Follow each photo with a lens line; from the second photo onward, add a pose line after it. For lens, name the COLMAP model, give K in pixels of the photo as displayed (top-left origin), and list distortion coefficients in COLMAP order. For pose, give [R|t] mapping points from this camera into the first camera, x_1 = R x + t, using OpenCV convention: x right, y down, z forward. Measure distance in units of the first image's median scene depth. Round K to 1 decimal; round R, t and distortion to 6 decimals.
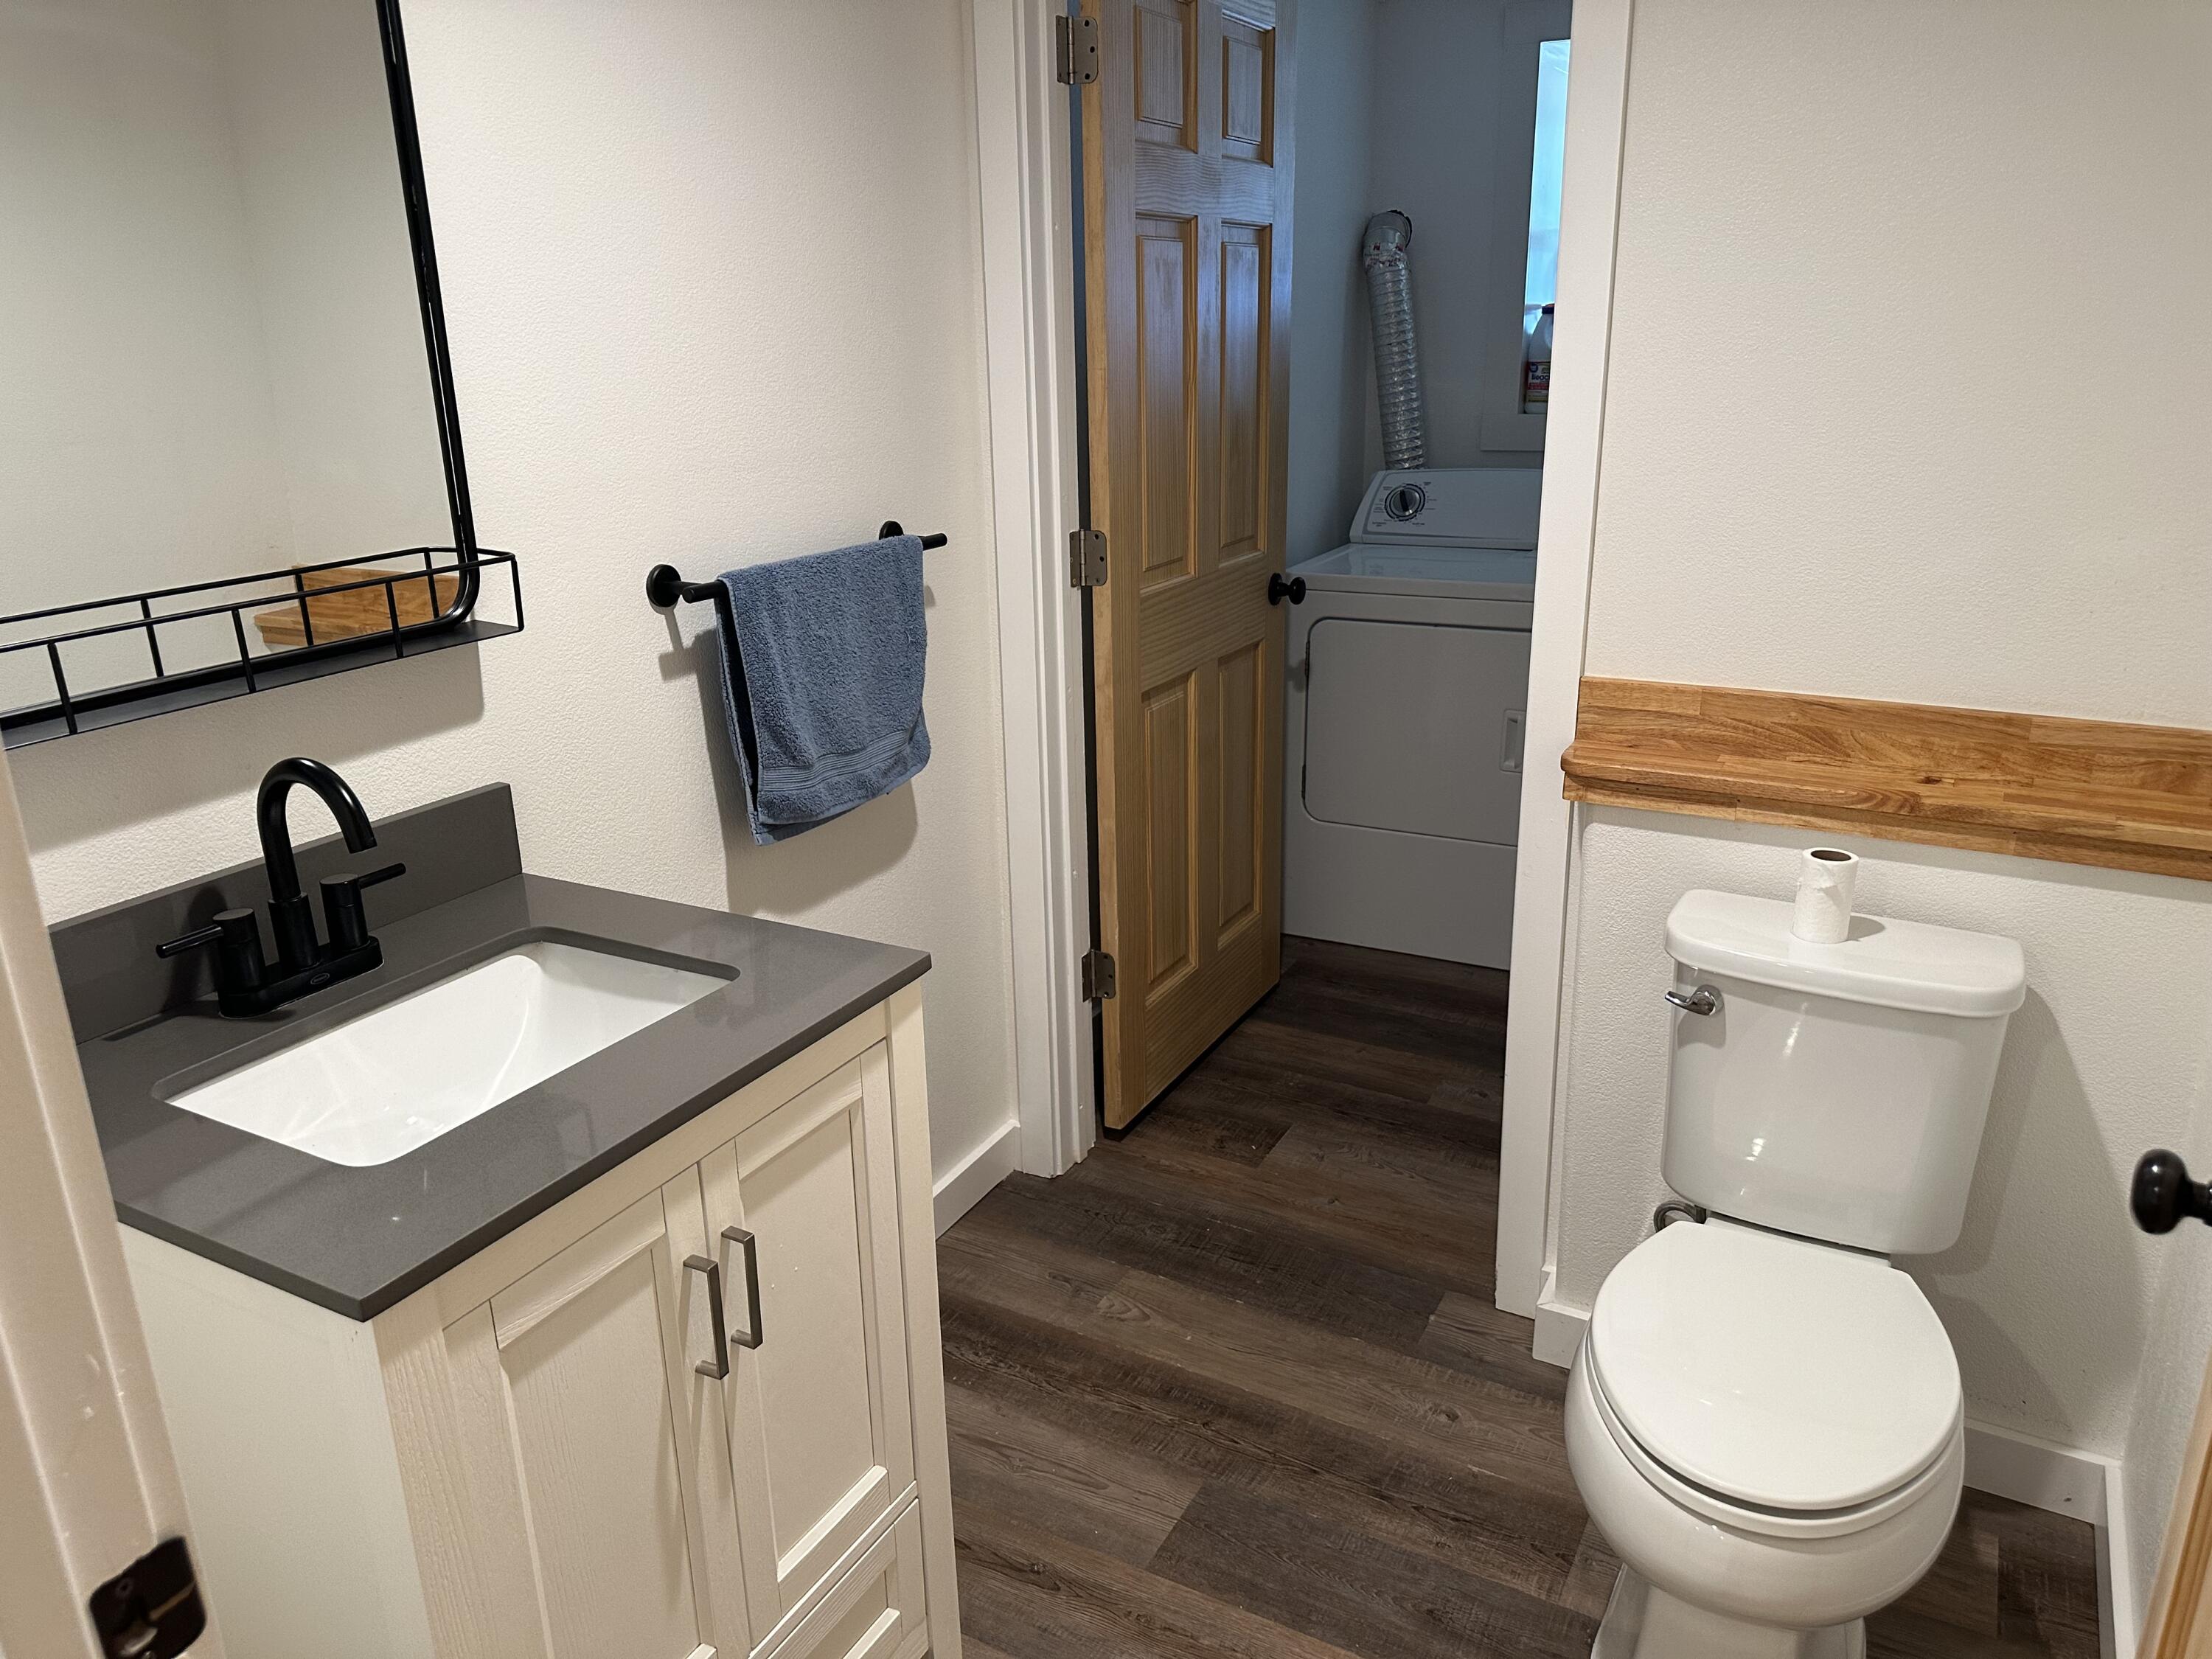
lens RADIAL K [[1544.8, 0, 1094.6], [0, 1544.8, 833.4], [0, 0, 1]] dist [0.043669, -0.048253]
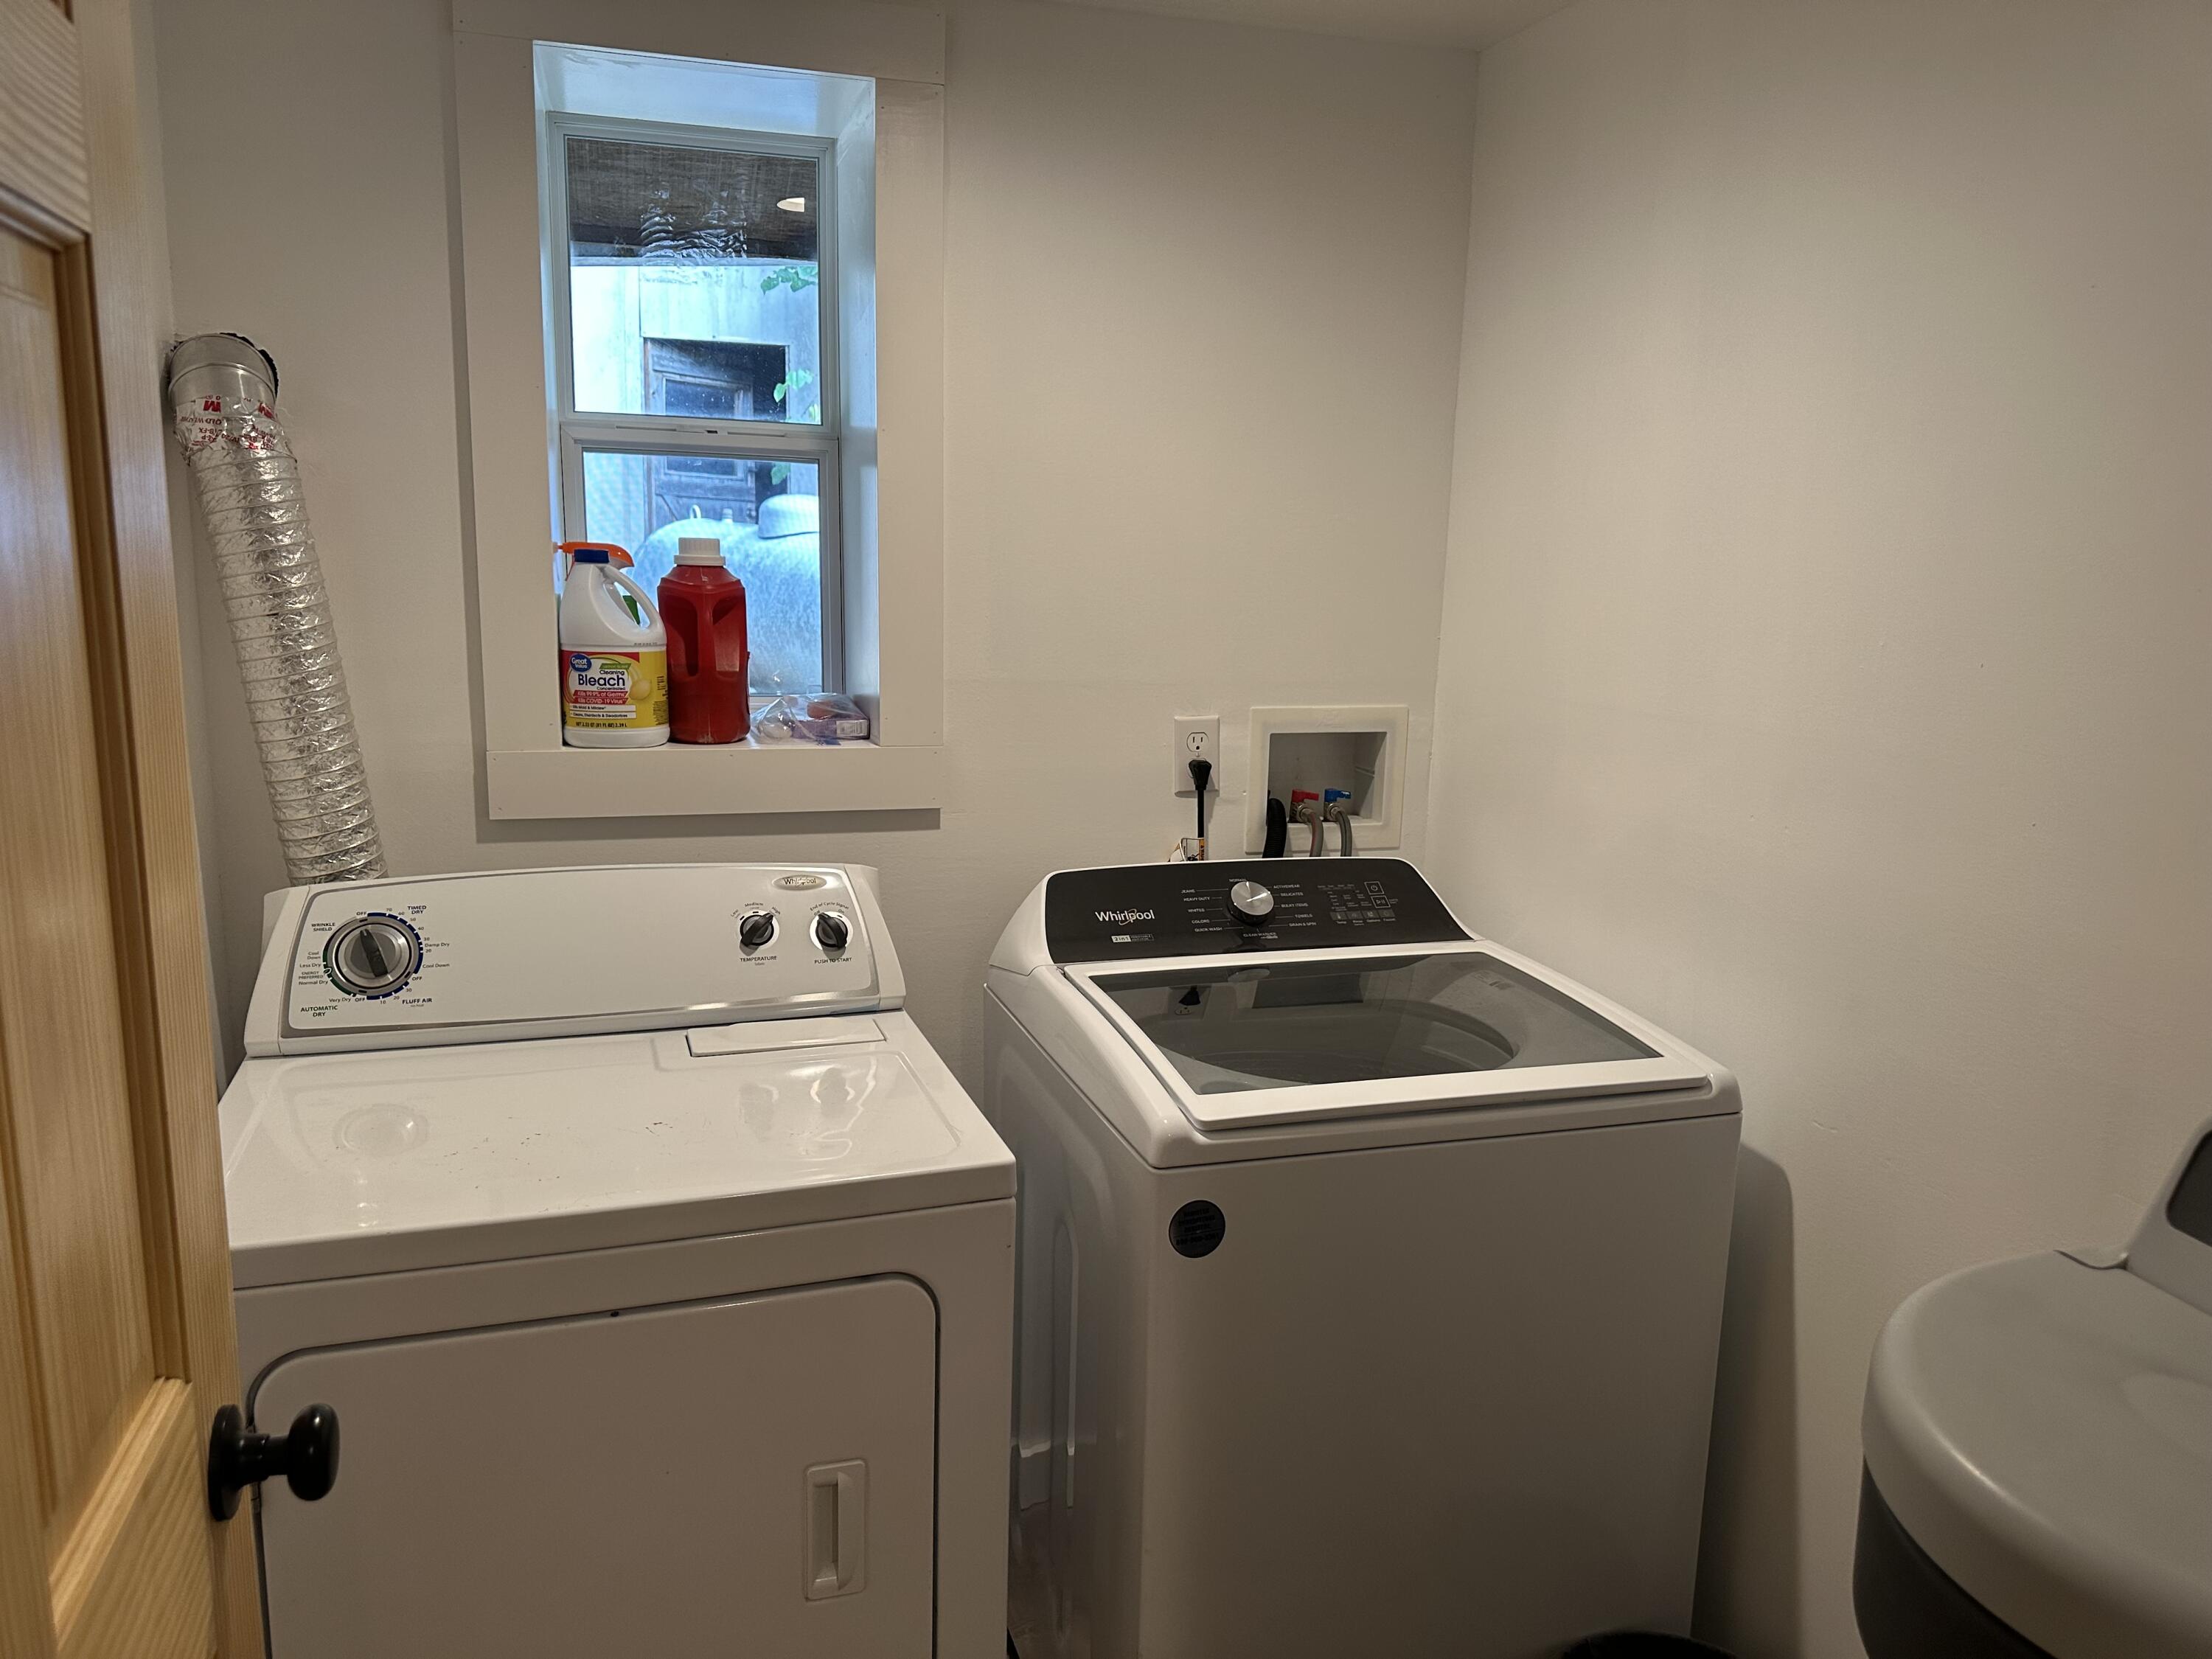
lens RADIAL K [[1544.8, 0, 1094.6], [0, 1544.8, 833.4], [0, 0, 1]] dist [0.043669, -0.048253]
pose [[0.694757, -0.098483, 0.712470, 0.025896], [0.195775, 0.979073, -0.055574, -0.181324], [-0.692087, 0.178094, 0.699499, 0.527801]]
